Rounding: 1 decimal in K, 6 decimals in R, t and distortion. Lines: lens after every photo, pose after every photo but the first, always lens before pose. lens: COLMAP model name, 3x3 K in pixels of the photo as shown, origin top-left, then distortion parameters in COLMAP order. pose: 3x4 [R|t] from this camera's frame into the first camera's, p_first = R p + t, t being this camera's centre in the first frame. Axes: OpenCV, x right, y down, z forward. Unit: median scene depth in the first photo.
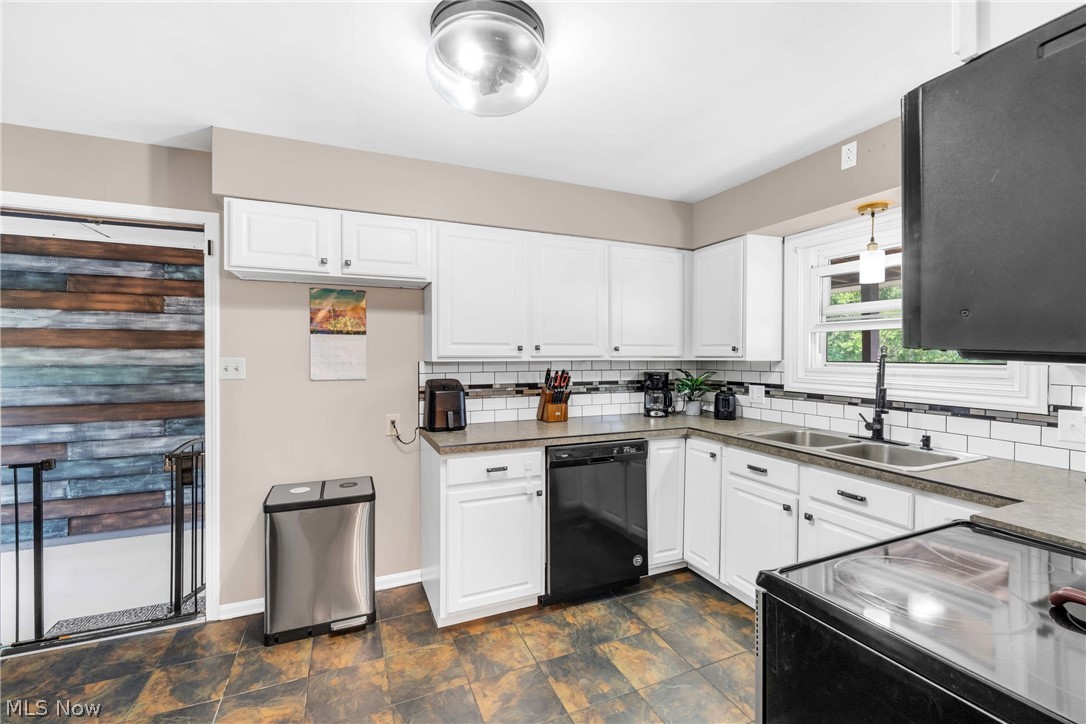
lens RADIAL K [[444.9, 0, 549.2], [0, 444.9, 361.8], [0, 0, 1]] dist [0.000071, -0.000114]
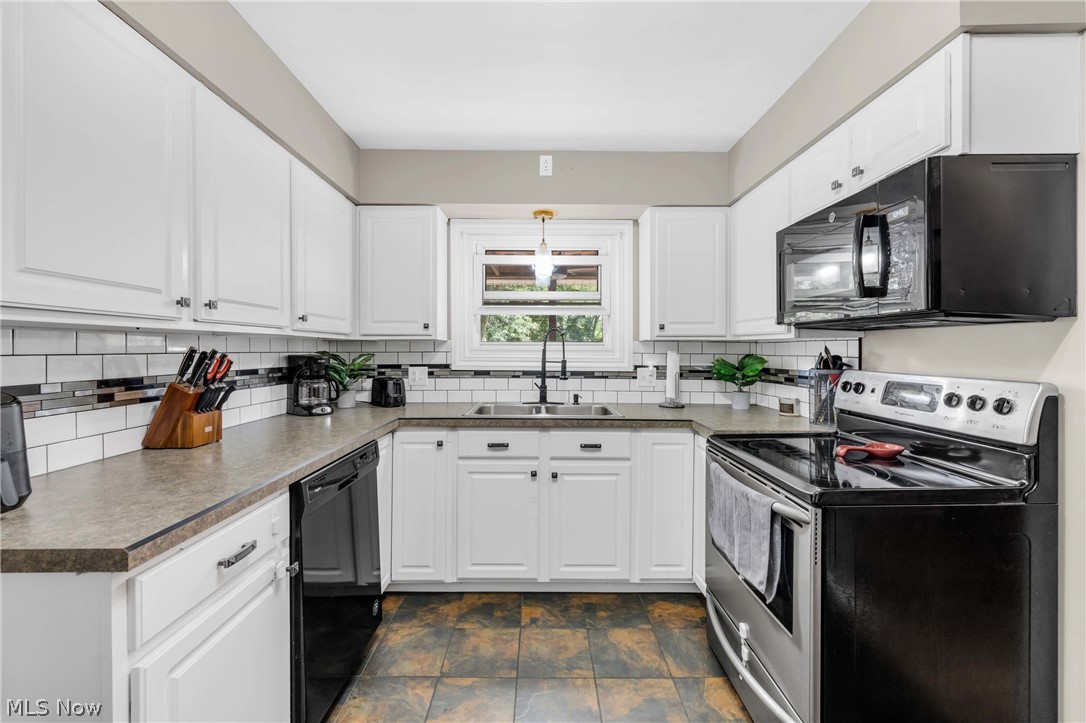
lens RADIAL K [[444.9, 0, 545.0], [0, 444.9, 351.2], [0, 0, 1]] dist [0.000071, -0.000114]
pose [[0.411149, -0.004784, 0.911556, -0.314873], [0.012687, 0.999919, -0.000475, 0.025513], [-0.911480, 0.011760, 0.411177, 0.393969]]
